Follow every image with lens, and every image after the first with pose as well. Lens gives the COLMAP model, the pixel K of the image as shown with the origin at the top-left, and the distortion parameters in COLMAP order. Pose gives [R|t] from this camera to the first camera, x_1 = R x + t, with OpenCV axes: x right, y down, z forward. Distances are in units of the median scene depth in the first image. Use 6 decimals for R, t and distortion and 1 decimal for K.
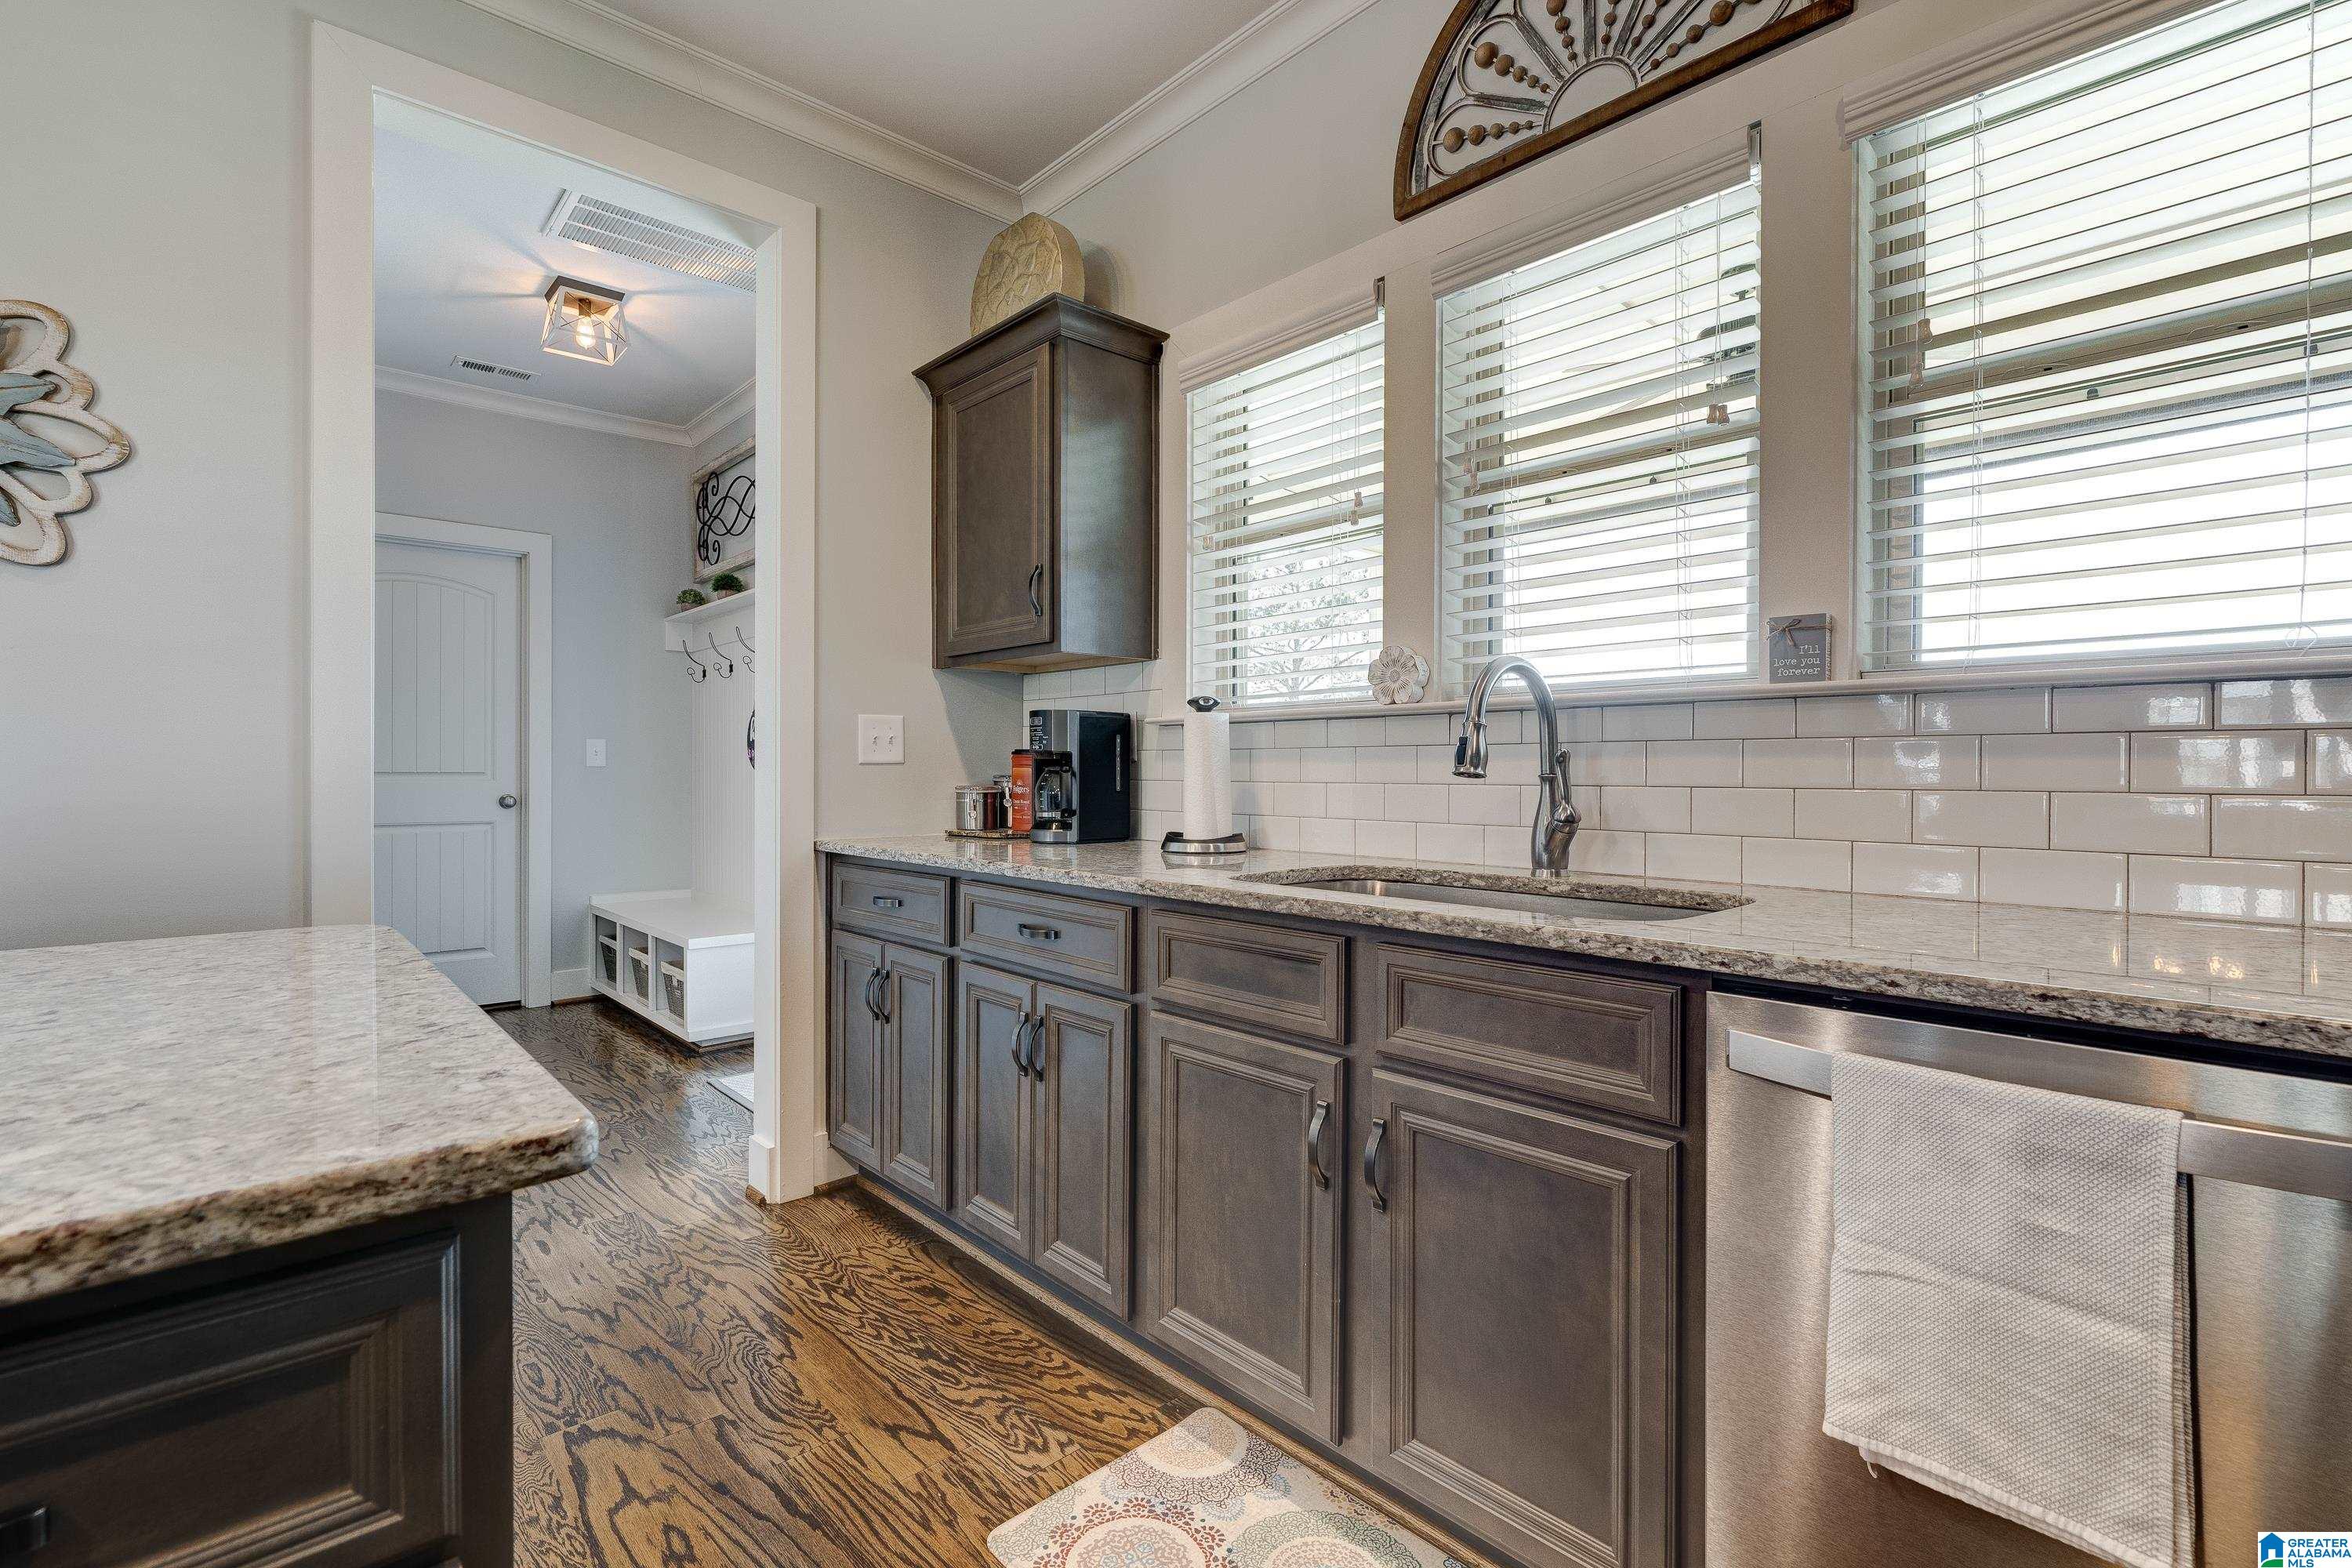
lens RADIAL K [[1072.1, 0, 1162.7], [0, 1072.1, 766.7], [0, 0, 1]] dist [-0.009109, 0.002727]
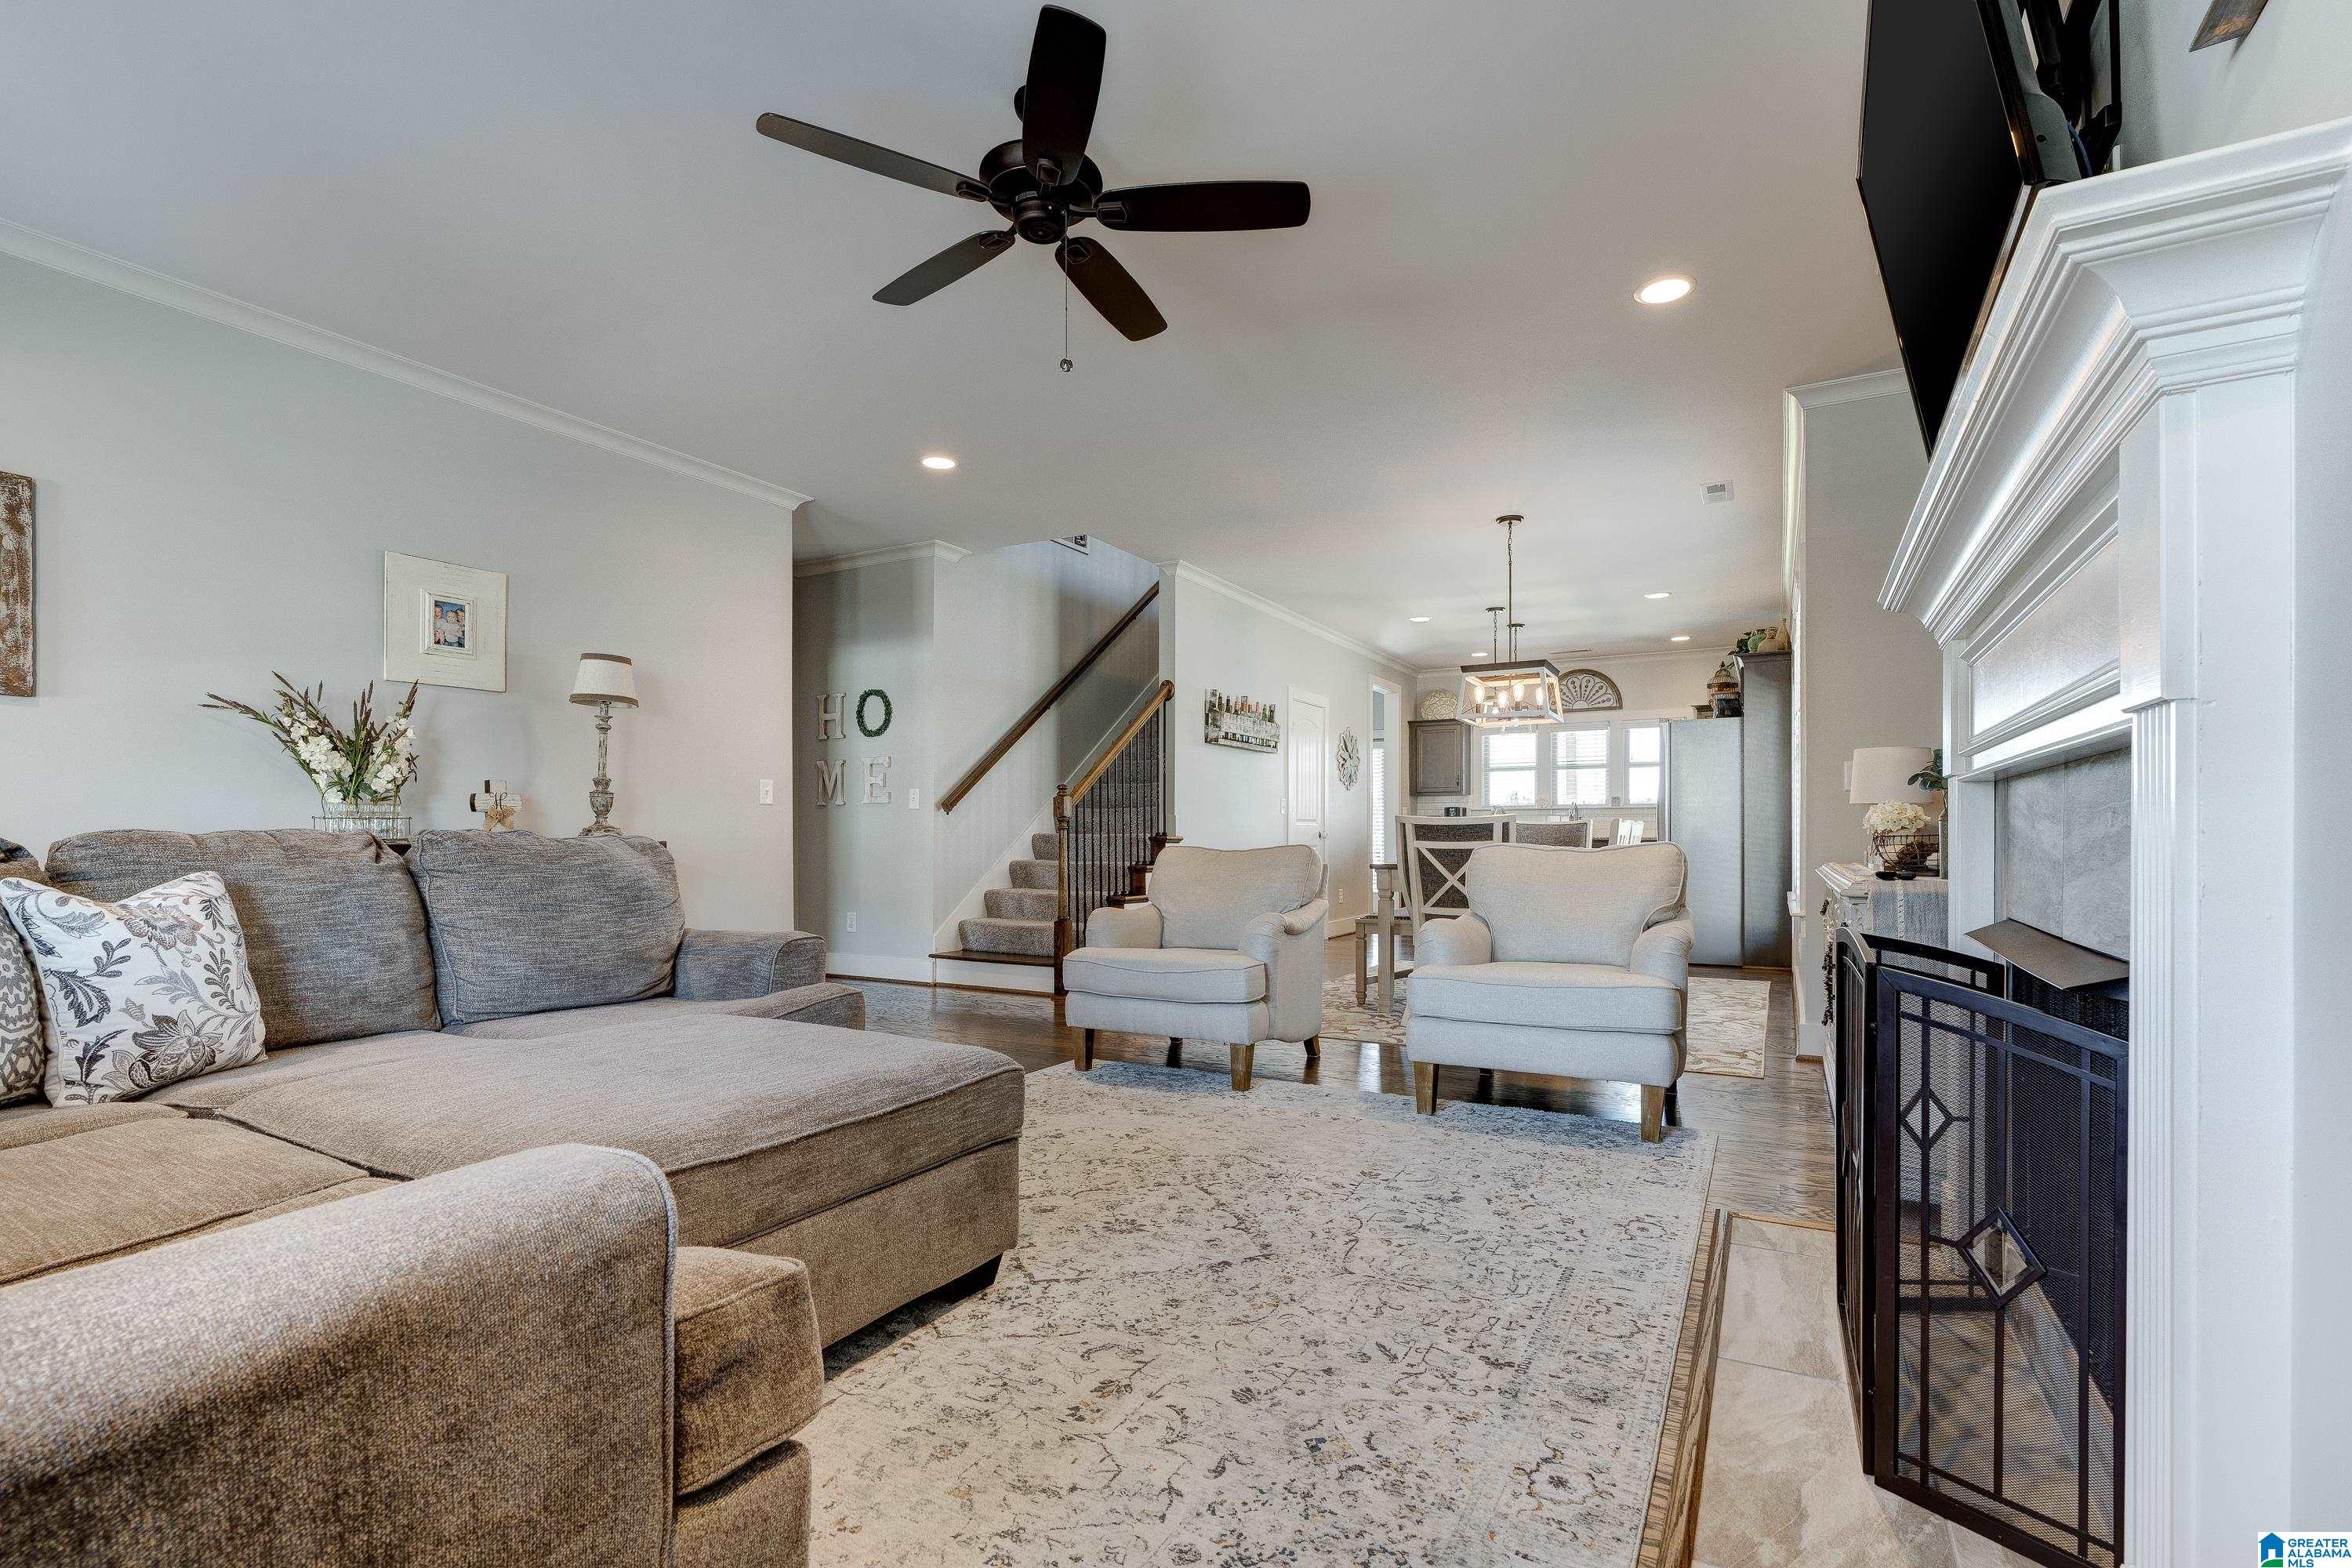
lens RADIAL K [[1072.1, 0, 1179.8], [0, 1072.1, 842.9], [0, 0, 1]] dist [-0.009109, 0.002727]
pose [[0.946918, -0.004555, 0.321443, -3.673534], [0.000715, 0.999927, 0.012064, 0.061336], [-0.321474, -0.011194, 0.946852, -3.978469]]
